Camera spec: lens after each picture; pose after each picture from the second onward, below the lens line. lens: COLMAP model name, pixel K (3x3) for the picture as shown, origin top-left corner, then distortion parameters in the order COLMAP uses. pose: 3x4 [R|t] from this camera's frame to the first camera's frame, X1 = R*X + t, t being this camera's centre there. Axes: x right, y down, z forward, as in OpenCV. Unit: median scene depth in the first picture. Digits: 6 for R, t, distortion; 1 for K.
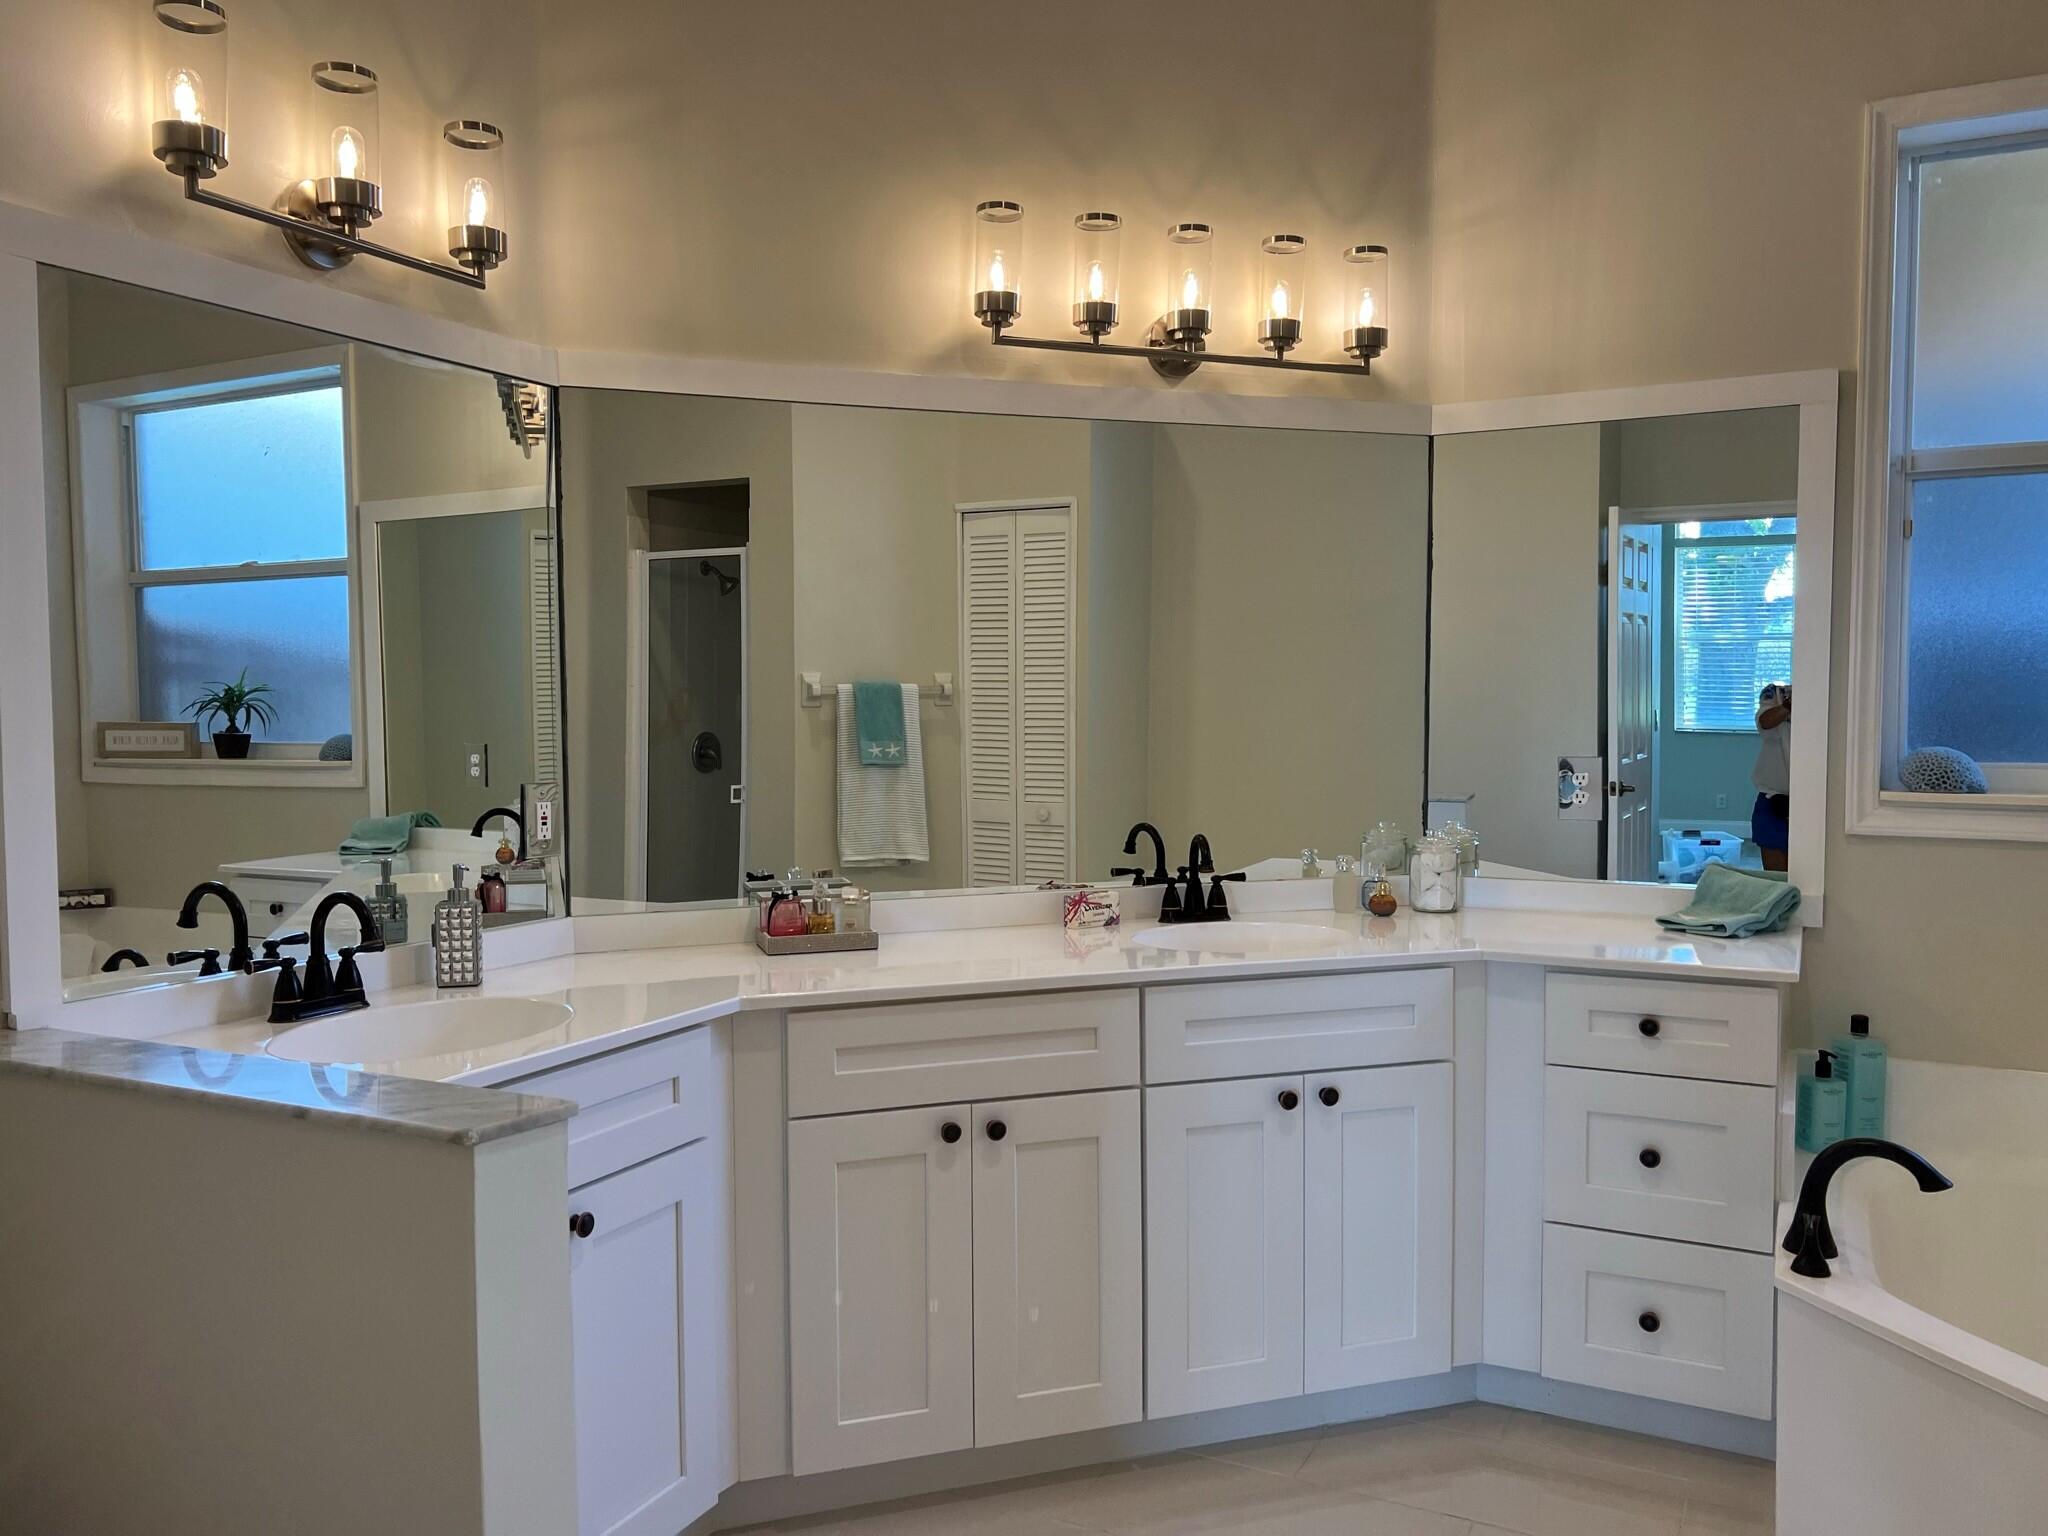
lens RADIAL K [[1550.3, 0, 1021.6], [0, 1550.3, 780.6], [0, 0, 1]] dist [0.057458, -0.069423]
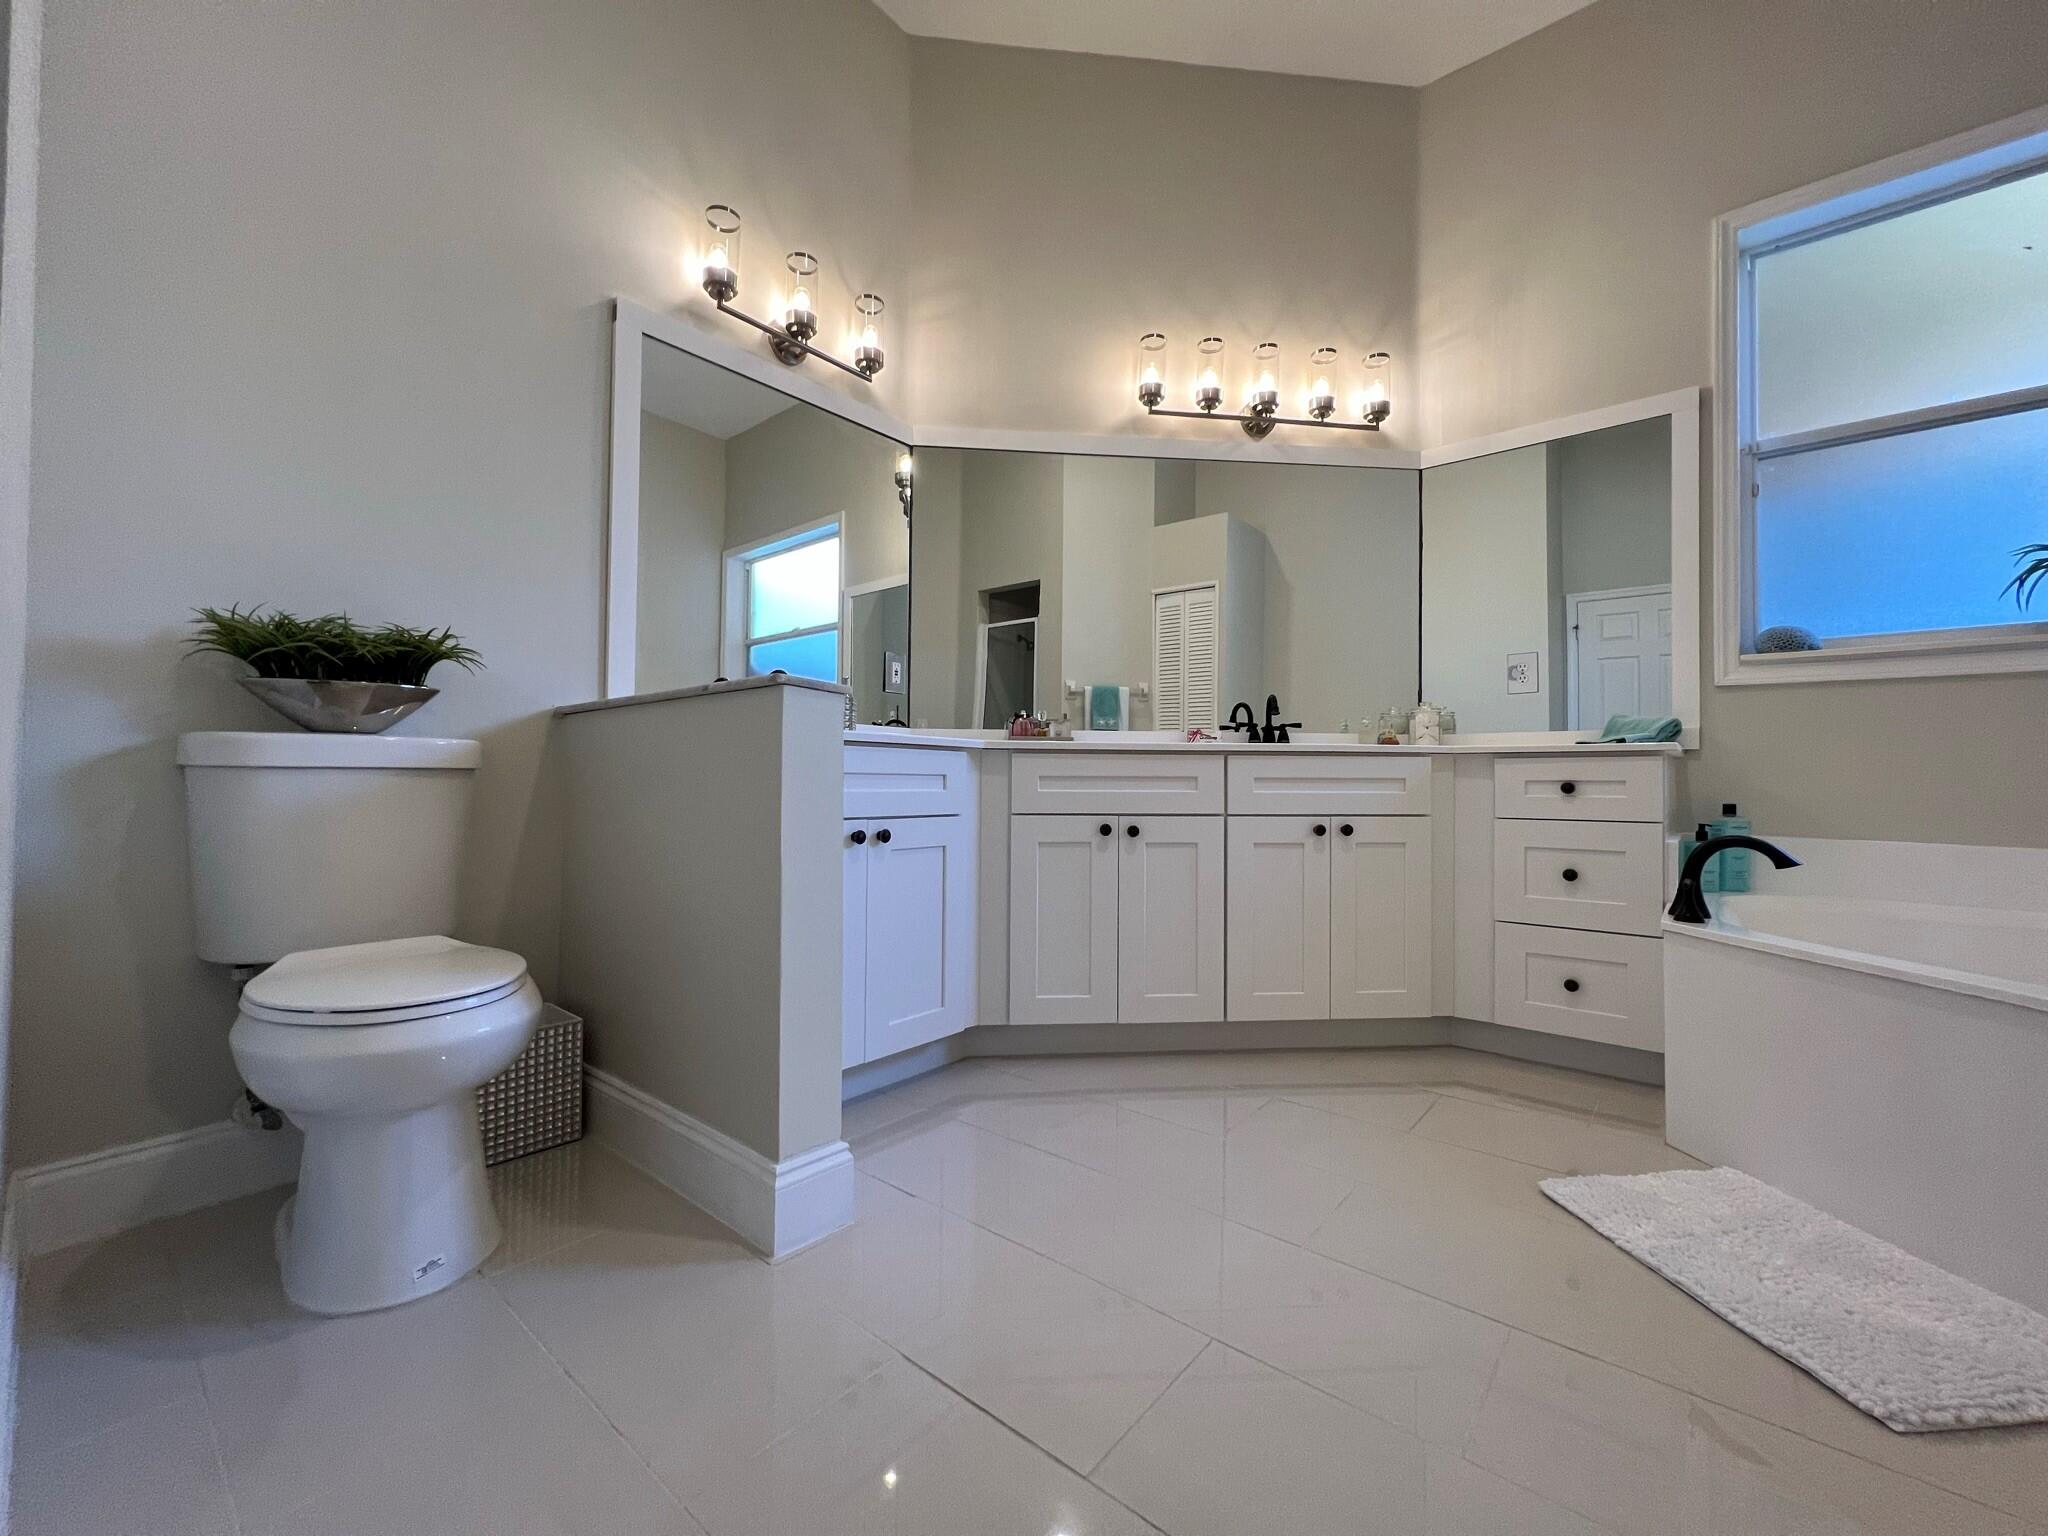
lens RADIAL K [[828.3, 0, 1025.3], [0, 828.3, 773.4], [0, 0, 1]] dist [0.000434, 0.000614]
pose [[0.974398, 0.009288, -0.224636, 0.059302], [-0.025895, 0.997133, -0.071096, 0.193200], [0.223332, 0.075092, 0.971846, 0.082786]]
